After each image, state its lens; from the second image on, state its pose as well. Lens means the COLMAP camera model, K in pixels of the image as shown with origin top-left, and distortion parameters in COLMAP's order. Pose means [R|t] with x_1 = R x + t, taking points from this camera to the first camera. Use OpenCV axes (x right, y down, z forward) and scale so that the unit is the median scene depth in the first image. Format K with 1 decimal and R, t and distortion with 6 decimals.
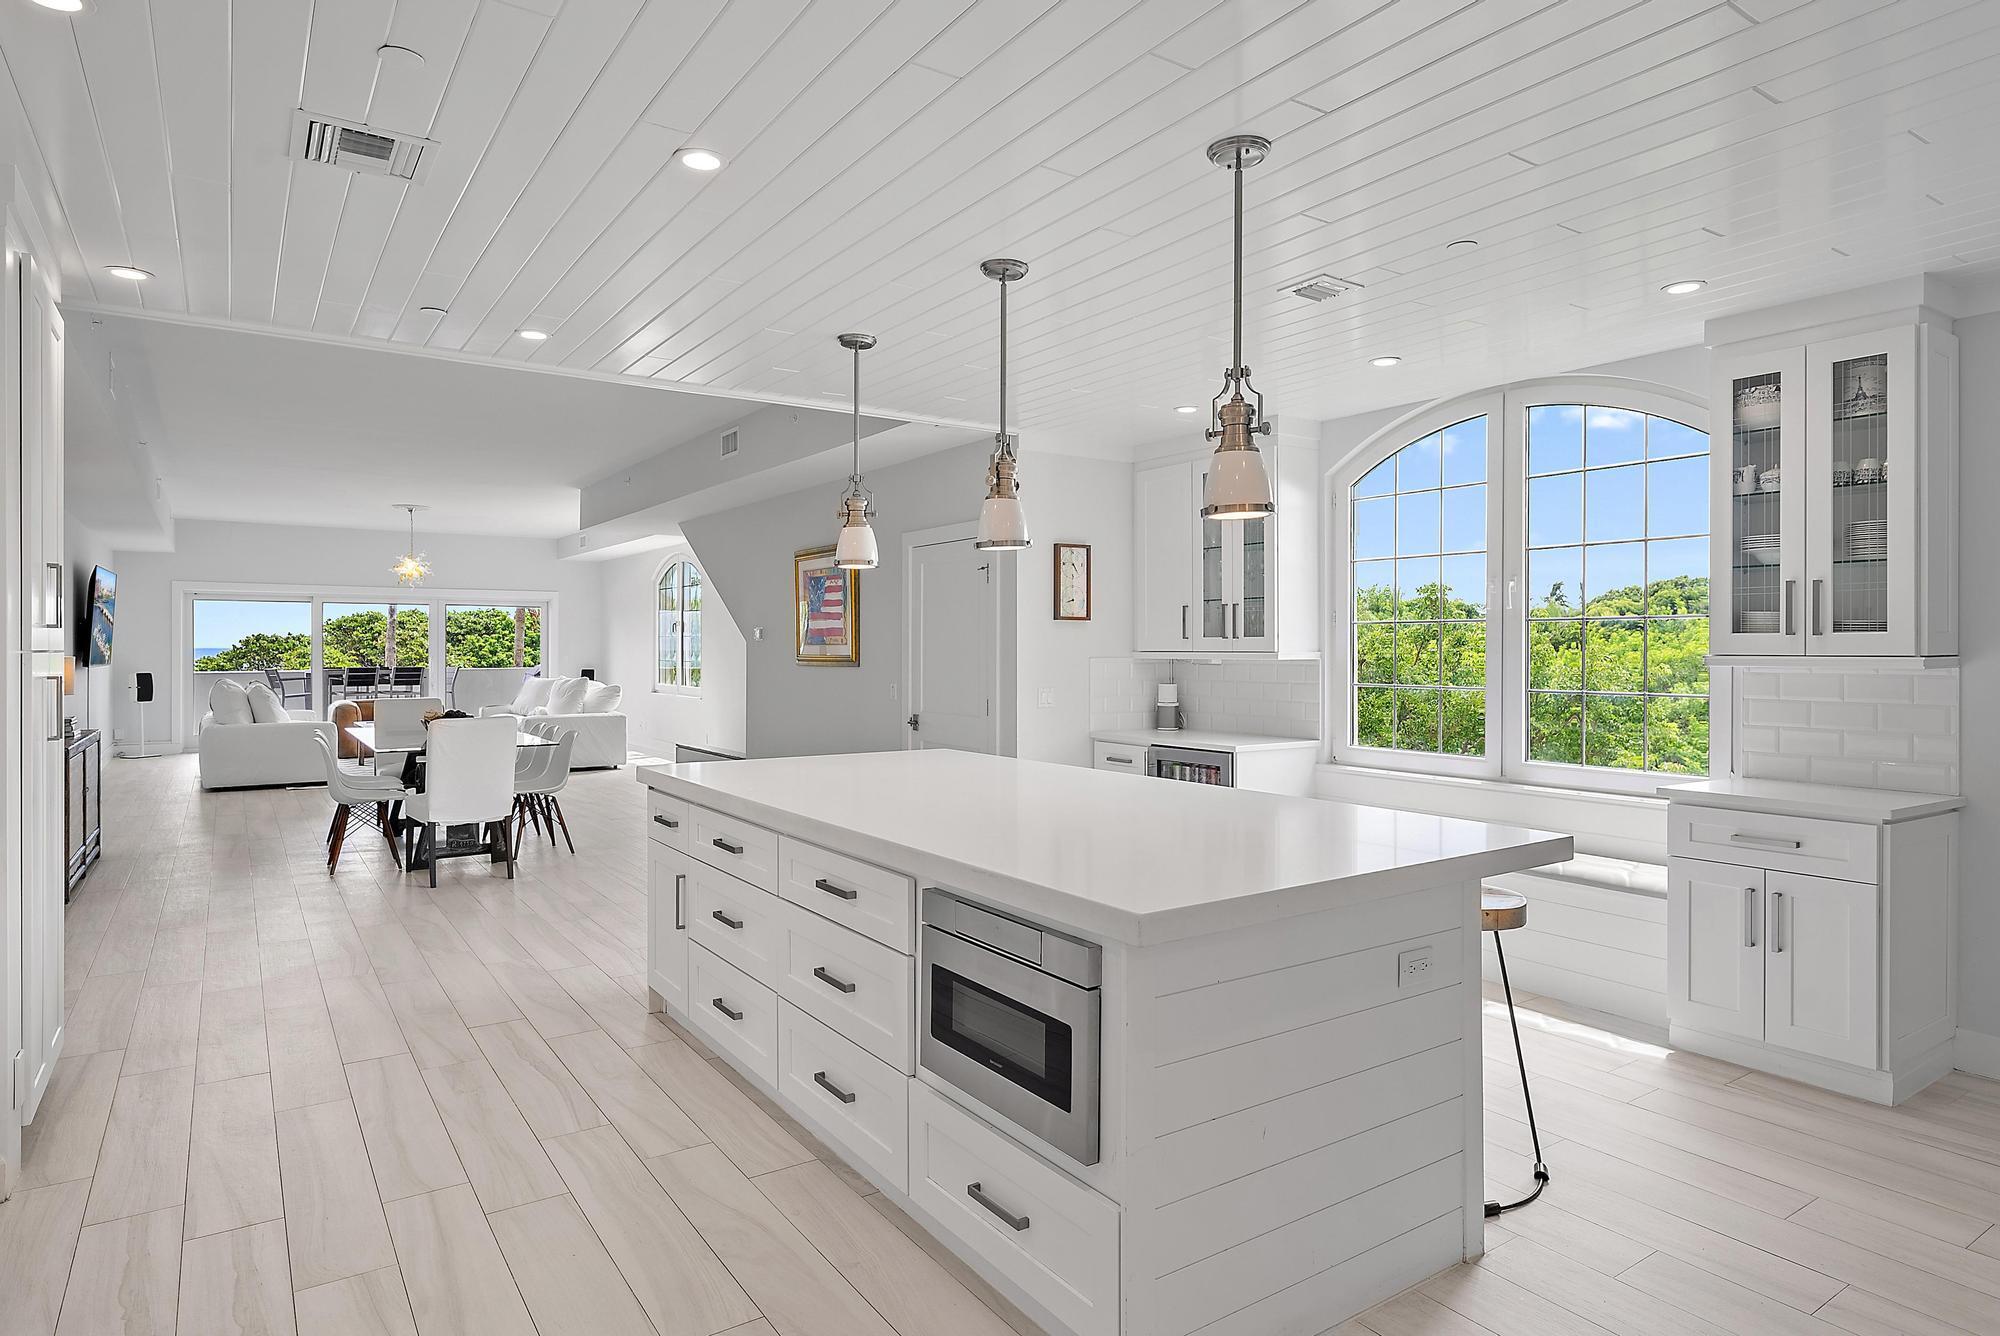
lens RADIAL K [[1132.2, 0, 1007.6], [0, 1132.2, 651.4], [0, 0, 1]] dist [0.003474, -0.005489]
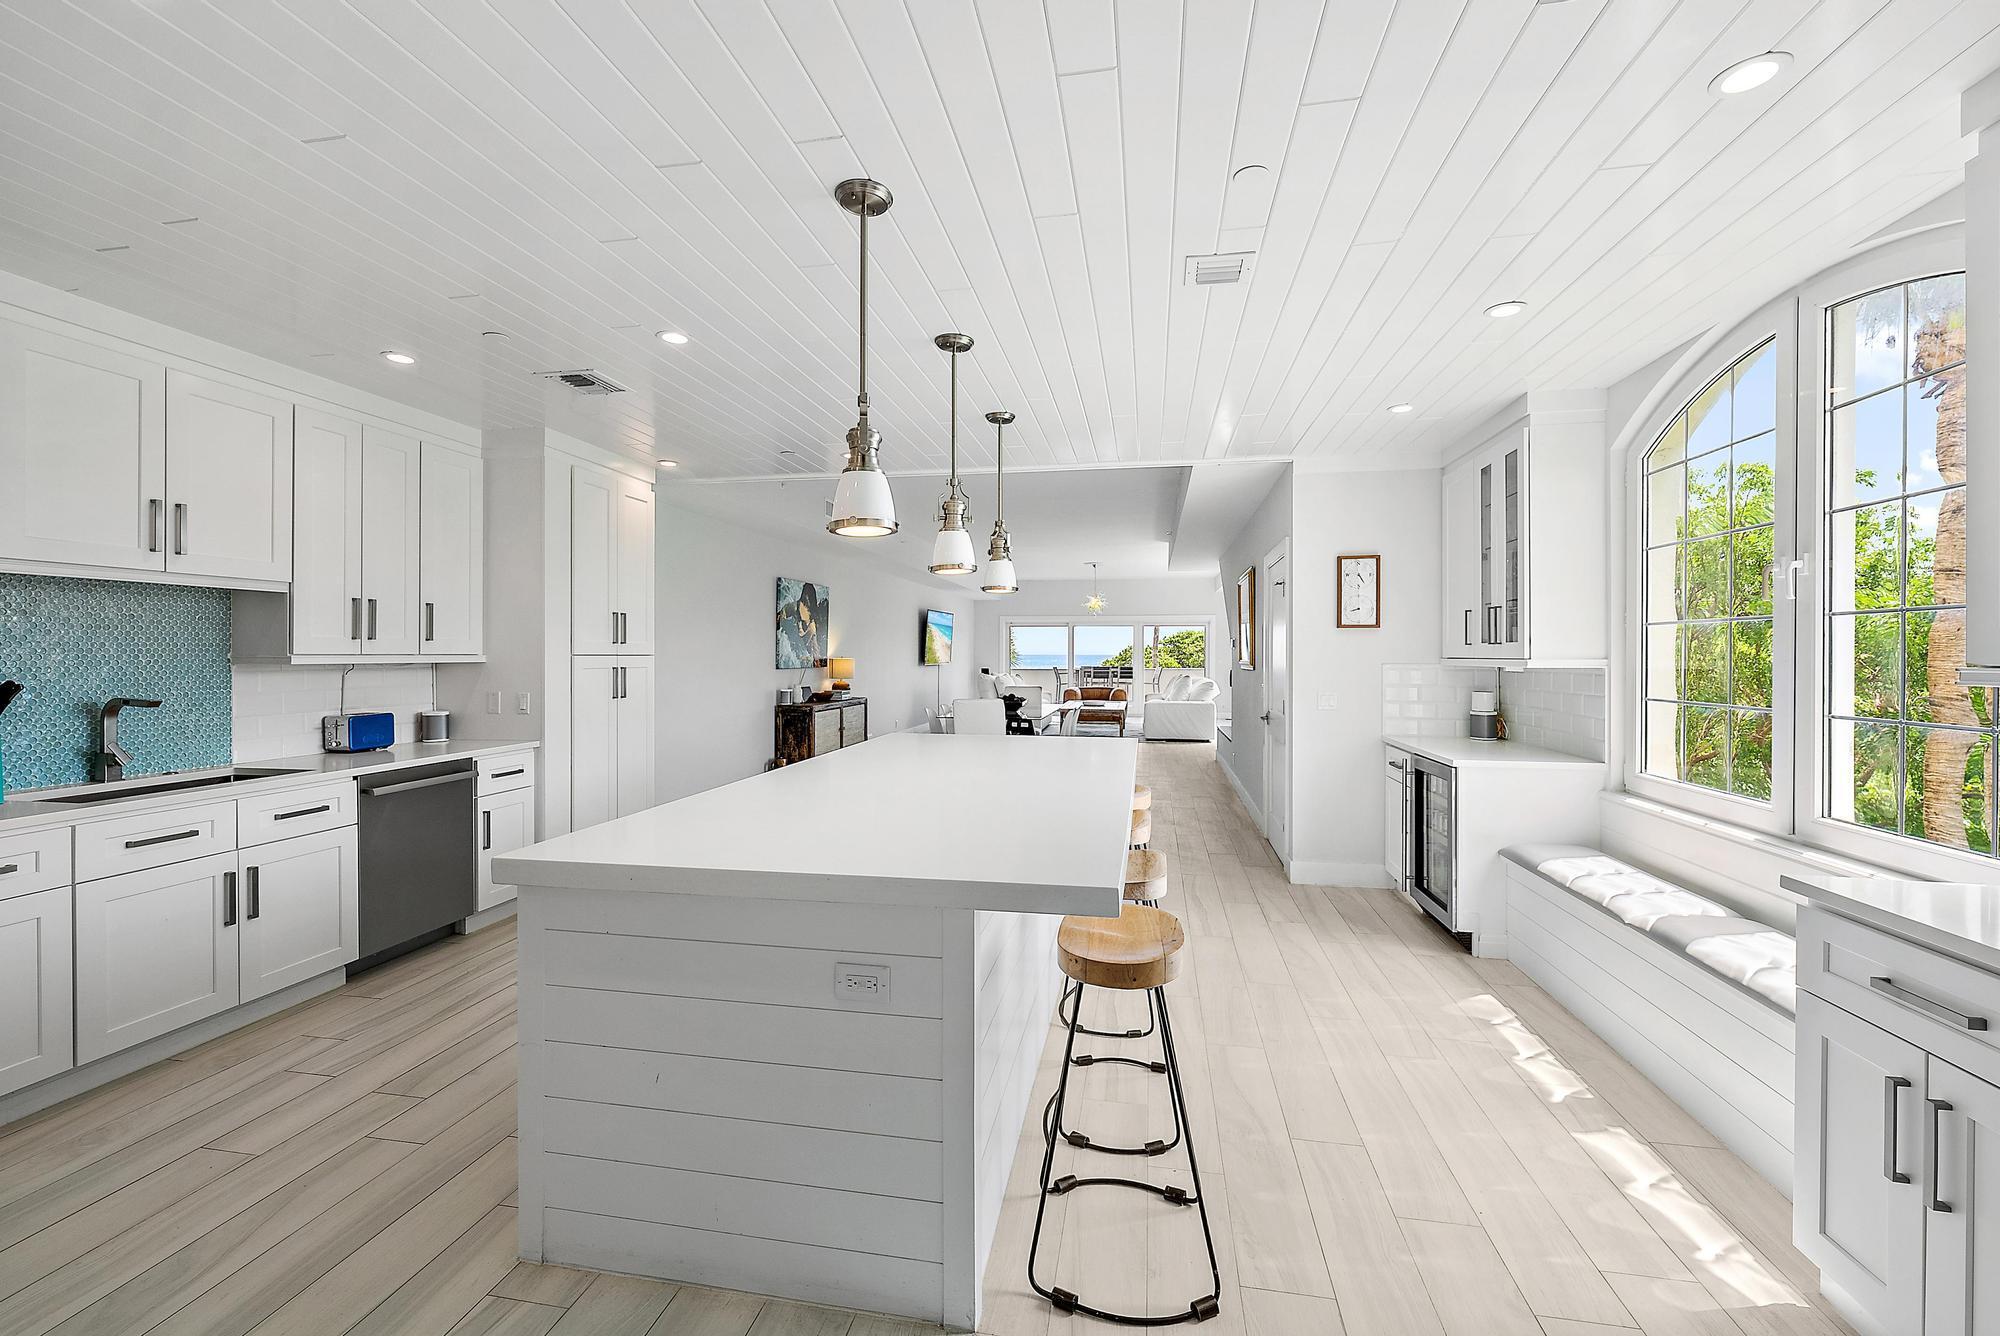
lens RADIAL K [[823.6, 0, 995.6], [0, 823.6, 652.8], [0, 0, 1]] dist [0.000286, 0.000175]
pose [[0.705505, -0.001185, -0.708704, 0.268926], [-0.002742, 0.999987, -0.004401, -0.000238], [0.708699, 0.005048, 0.705493, 0.165905]]
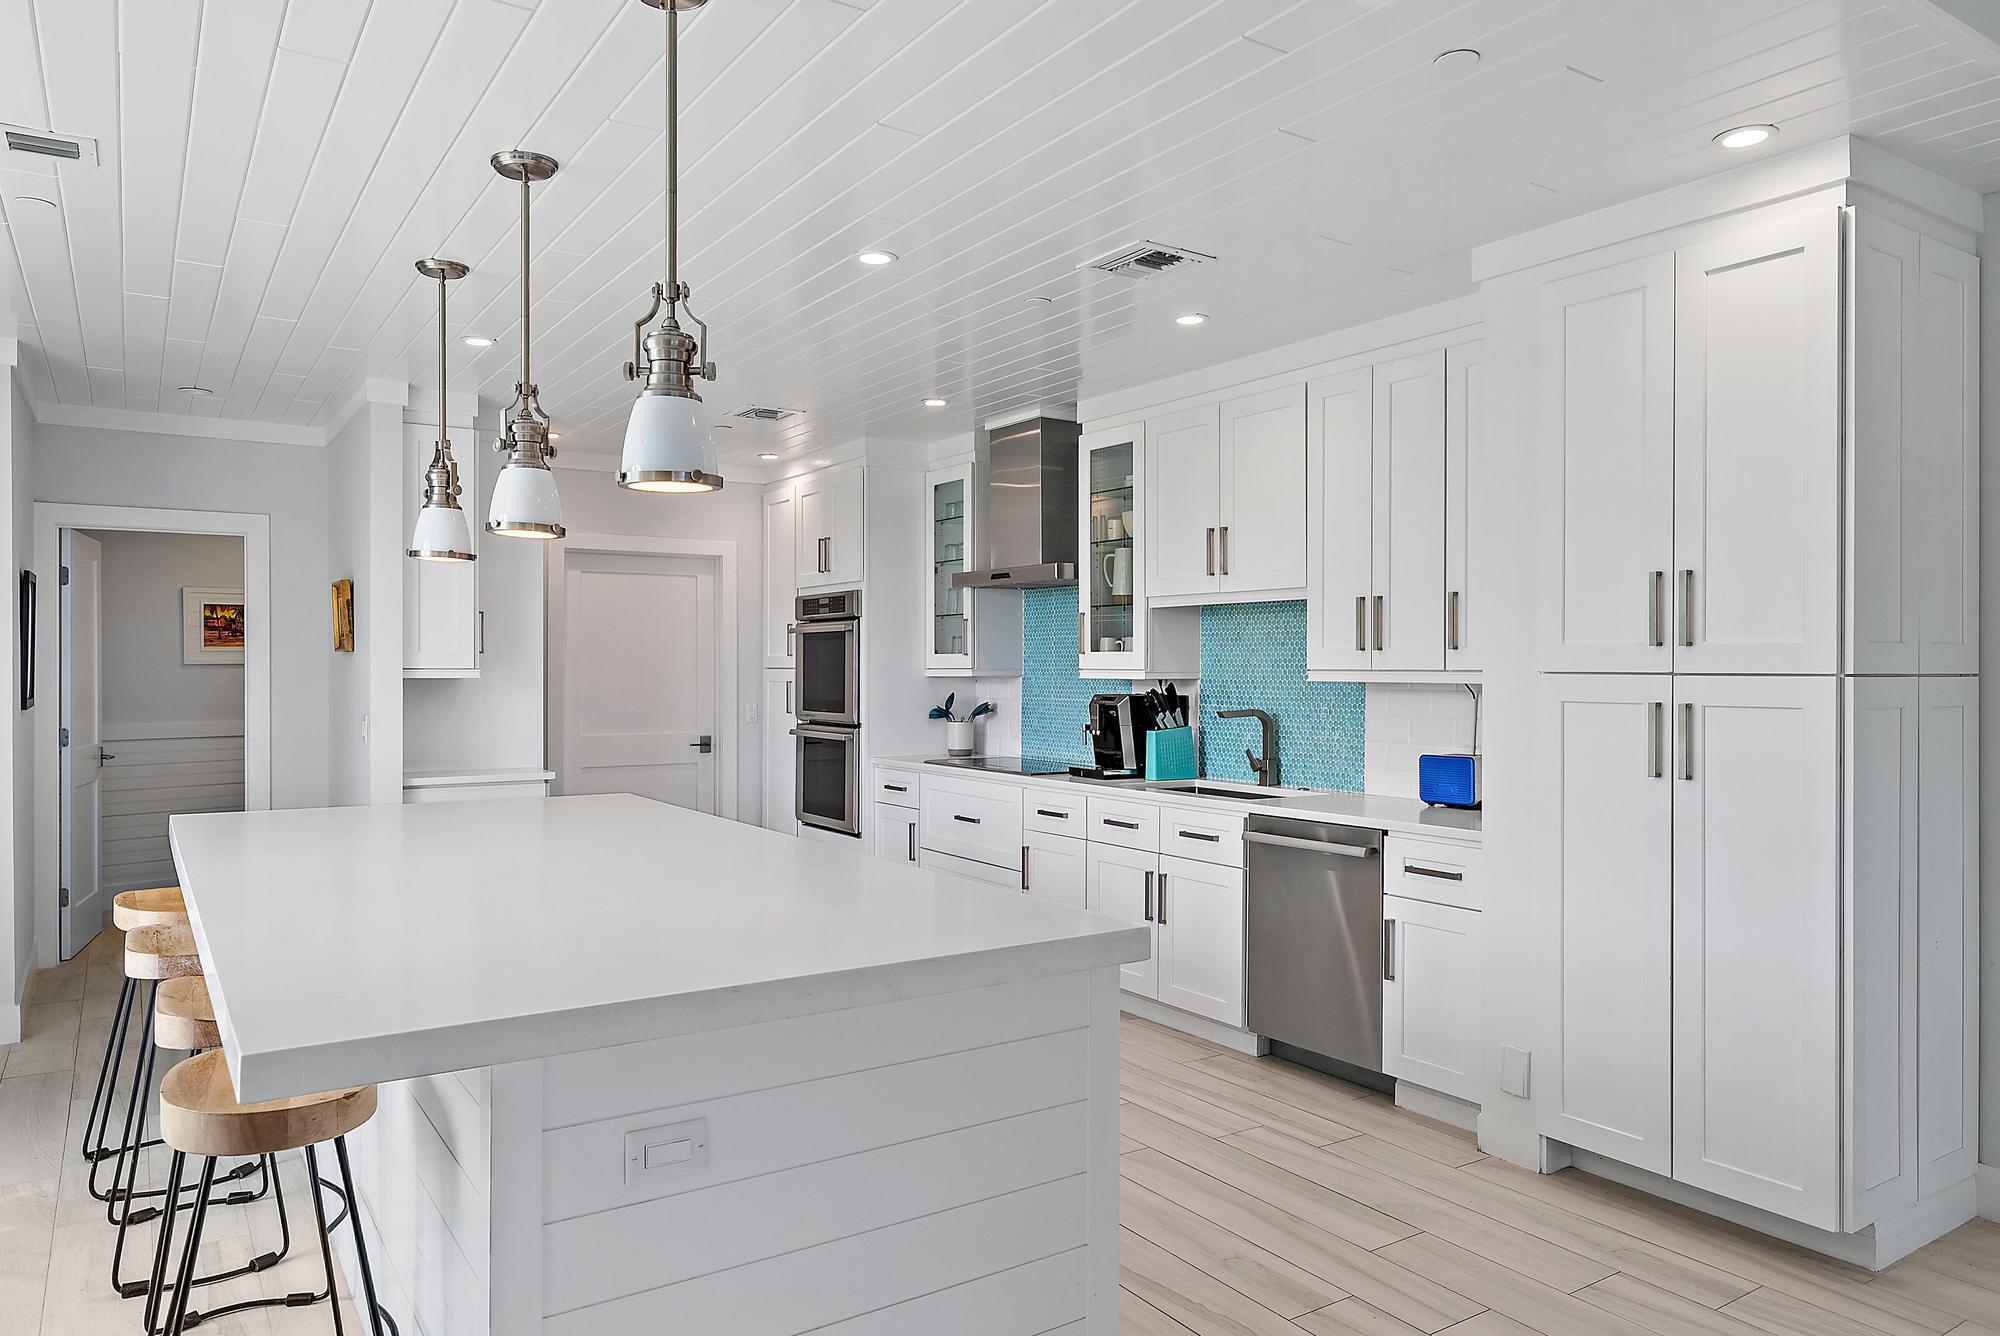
lens RADIAL K [[1299.1, 0, 1010.3], [0, 1299.1, 669.8], [0, 0, 1]] dist [0.005683, 0.001595]
pose [[-0.999967, -0.002545, 0.007744, -0.135870], [-0.002488, 0.999969, 0.007407, -0.004034], [-0.007762, 0.007387, -0.999943, 0.758048]]
